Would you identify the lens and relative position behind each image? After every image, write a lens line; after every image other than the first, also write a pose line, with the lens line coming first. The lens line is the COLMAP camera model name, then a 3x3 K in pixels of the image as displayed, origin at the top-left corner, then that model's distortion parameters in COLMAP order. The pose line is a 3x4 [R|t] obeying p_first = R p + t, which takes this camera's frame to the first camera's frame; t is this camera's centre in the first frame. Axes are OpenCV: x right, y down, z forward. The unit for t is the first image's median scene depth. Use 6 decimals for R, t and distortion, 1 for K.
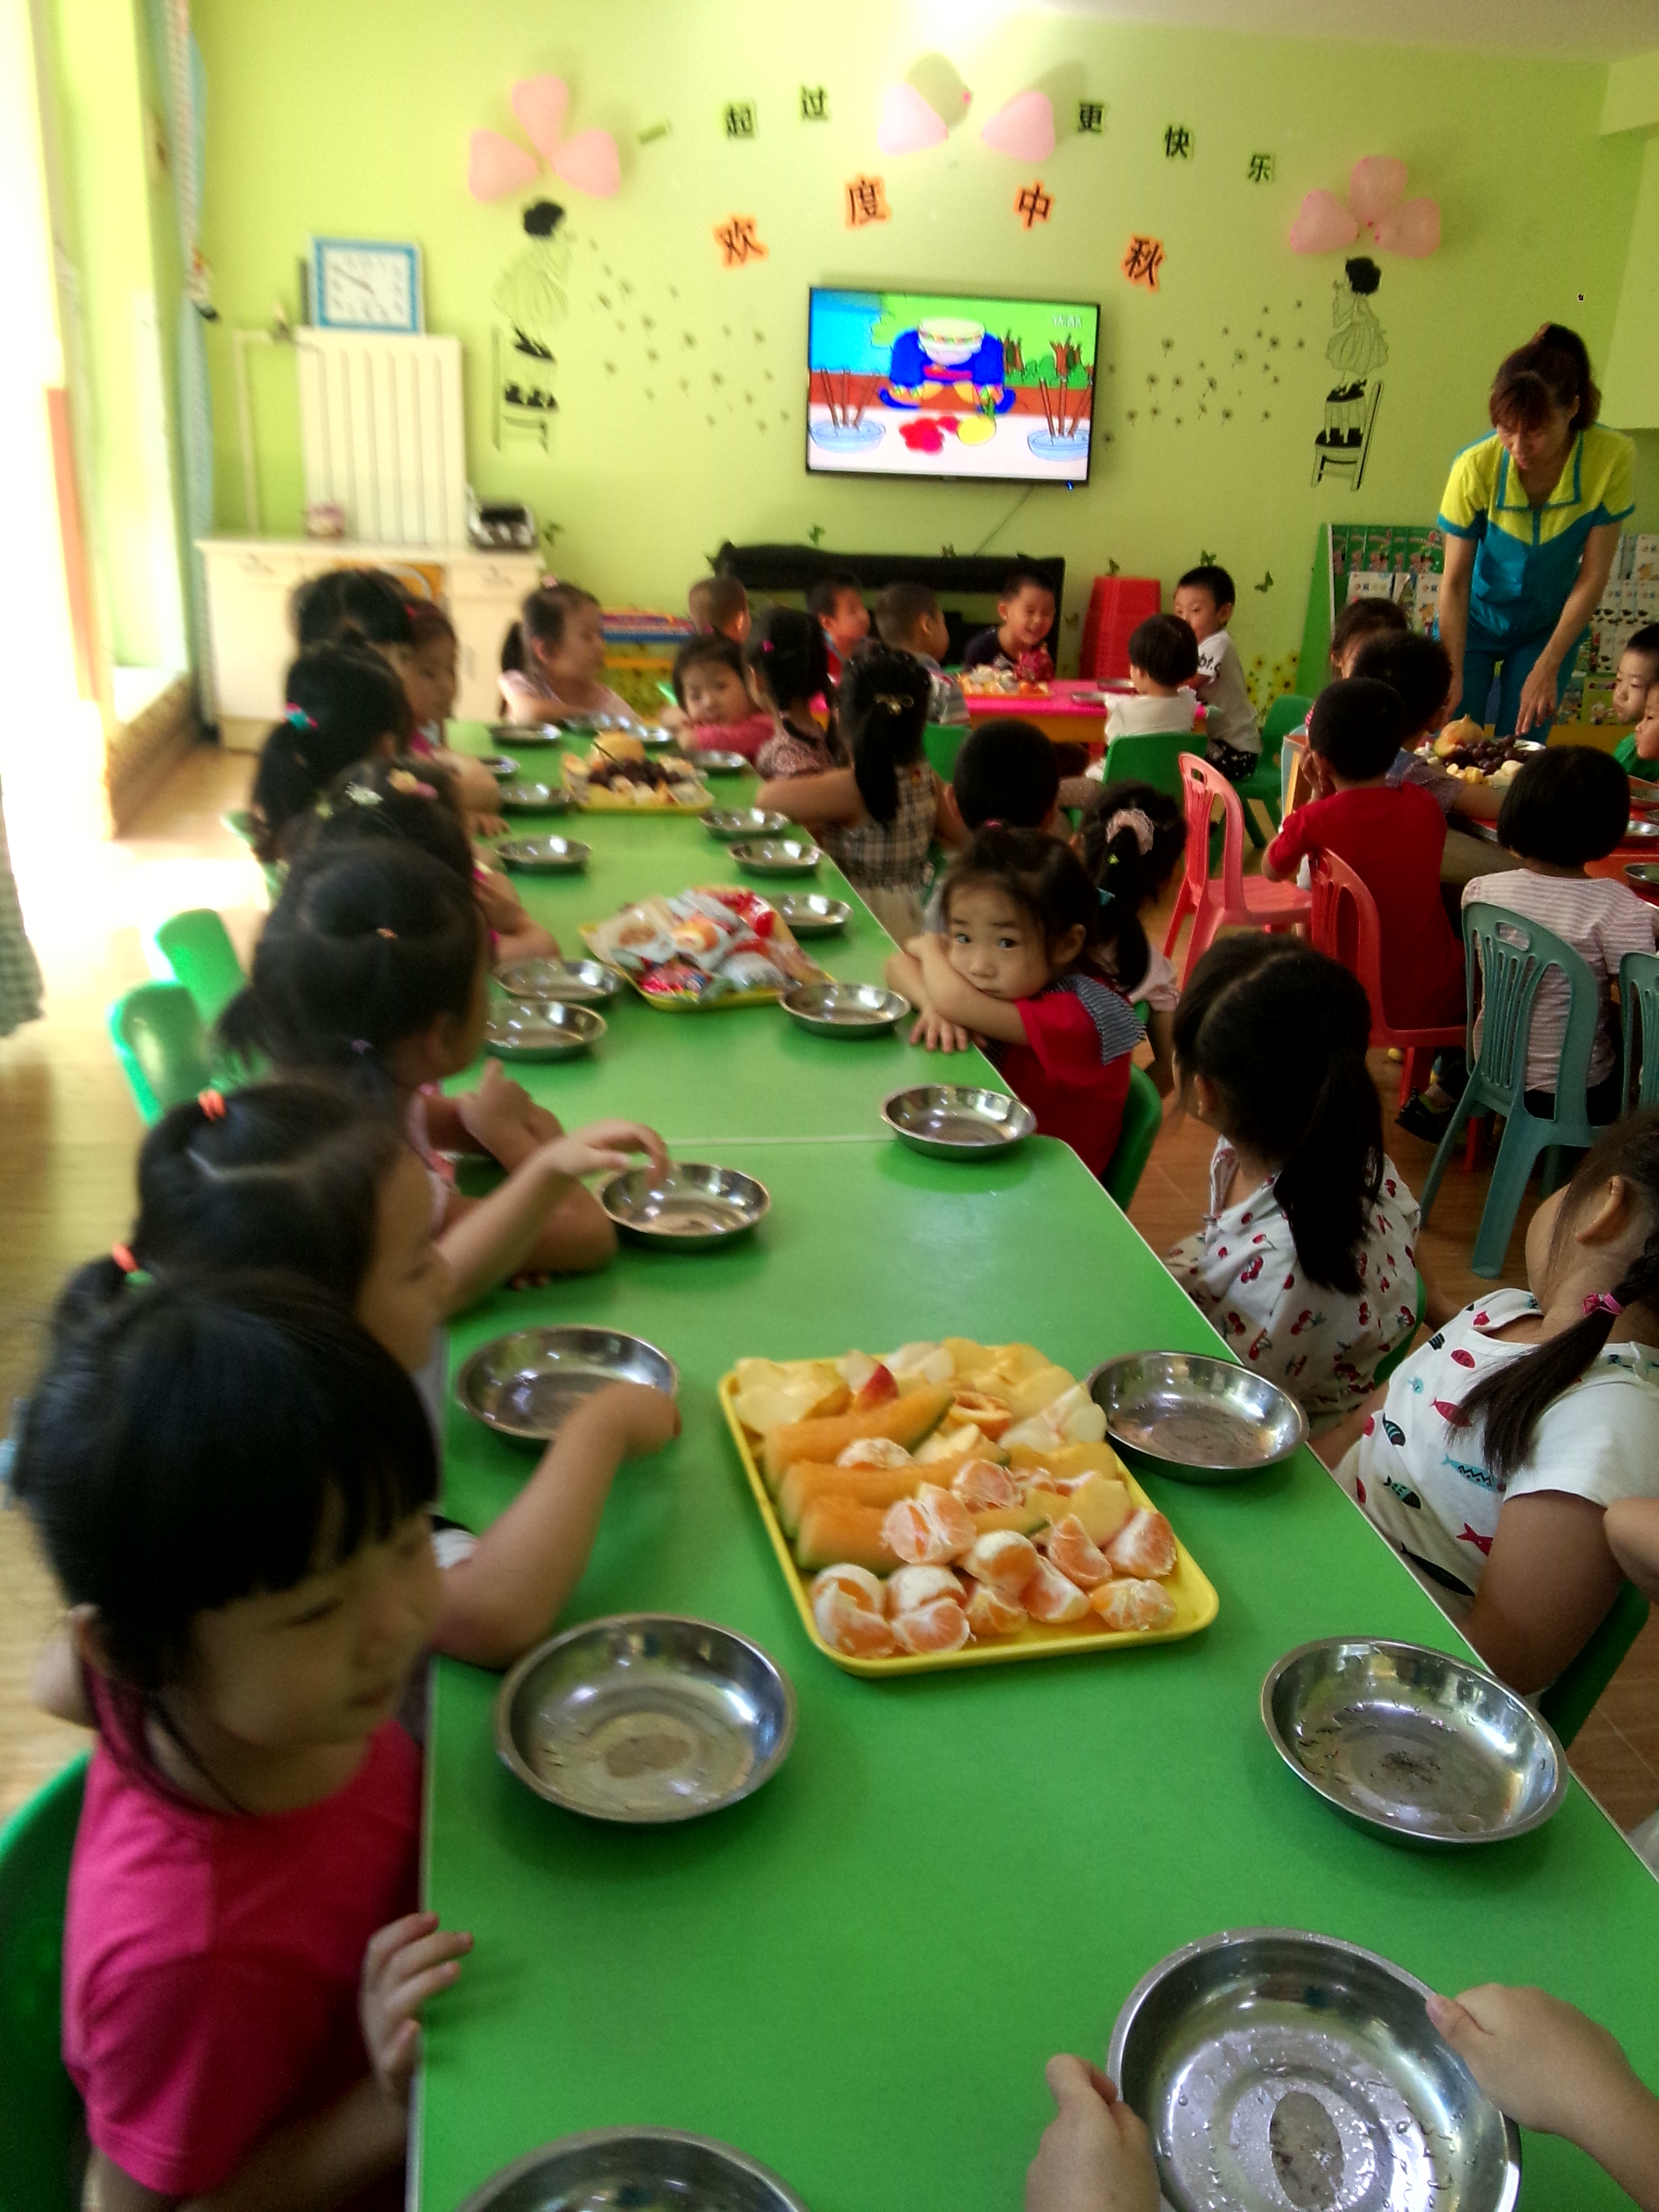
lens RADIAL K [[1732.4, 0, 835.2], [0, 1732.4, 1037.8], [0, 0, 1]] dist [0.131465, -0.222045]
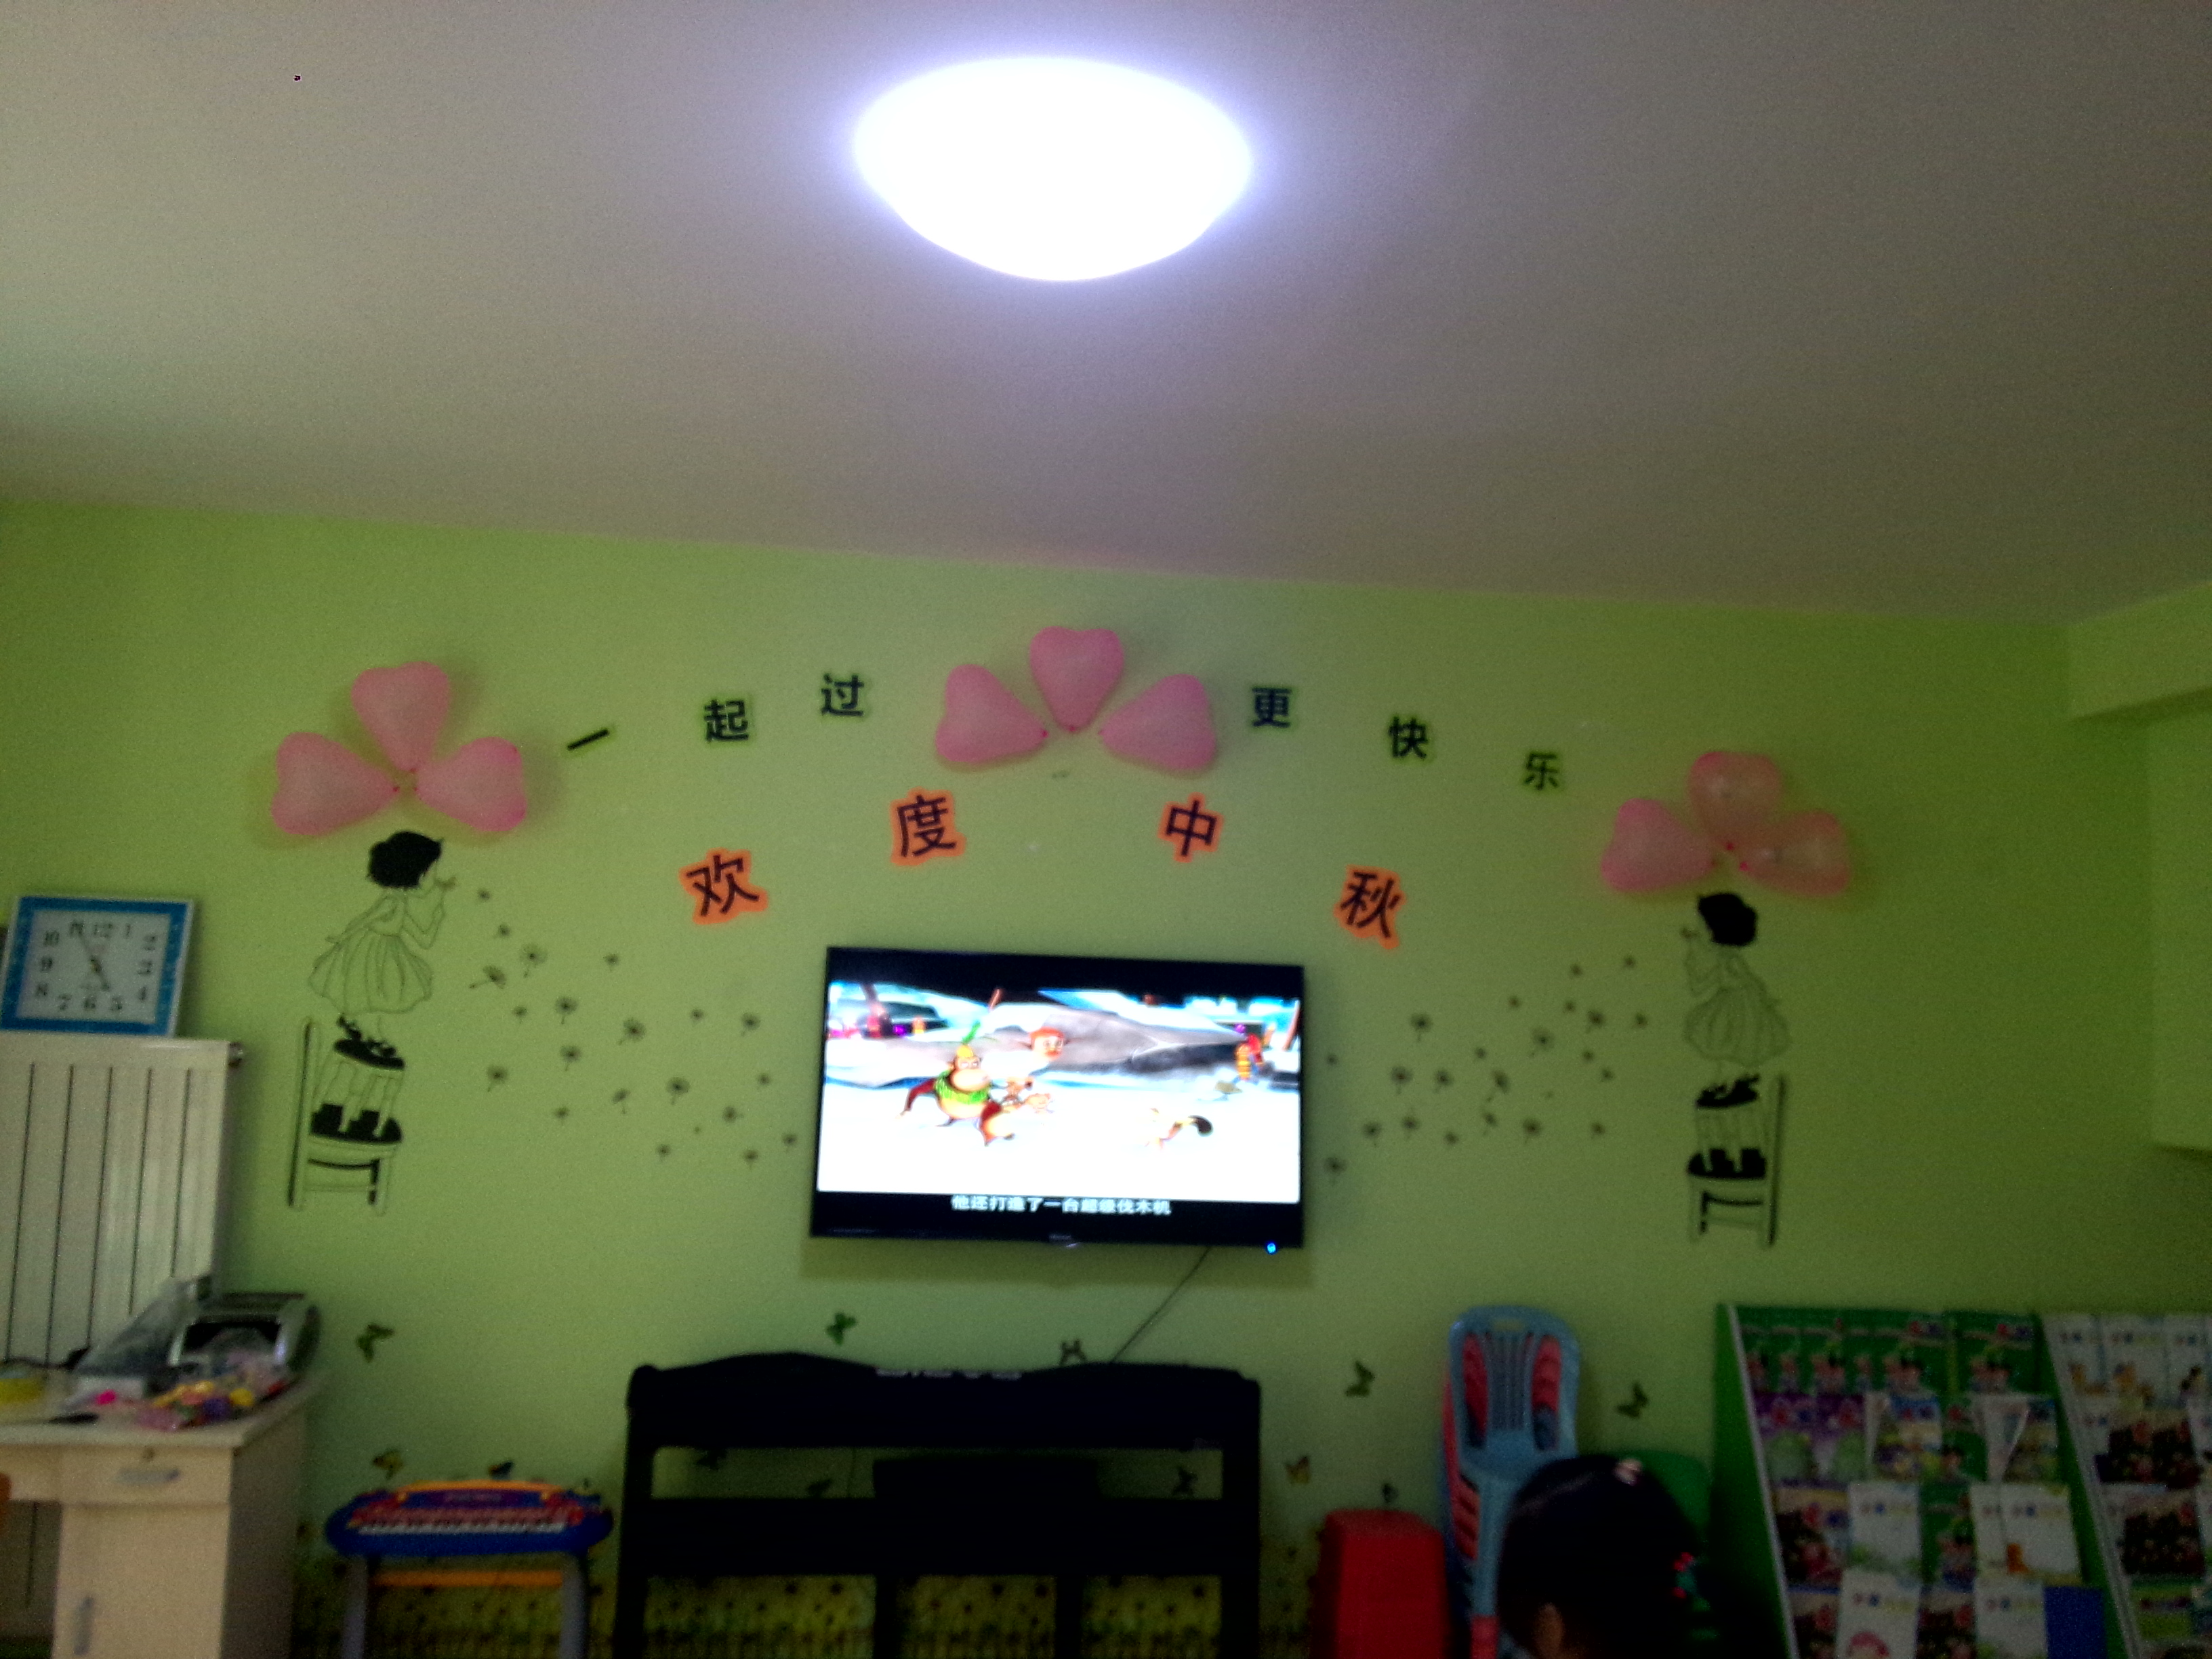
lens RADIAL K [[1744.4, 0, 1105.6], [0, 1744.4, 824.4], [0, 0, 1]] dist [0.122542, -0.206195]
pose [[0.997237, -0.015414, -0.072666, 0.126526], [-0.016667, 0.906866, -0.421089, -0.198374], [0.072389, 0.421136, 0.904104, 0.409523]]
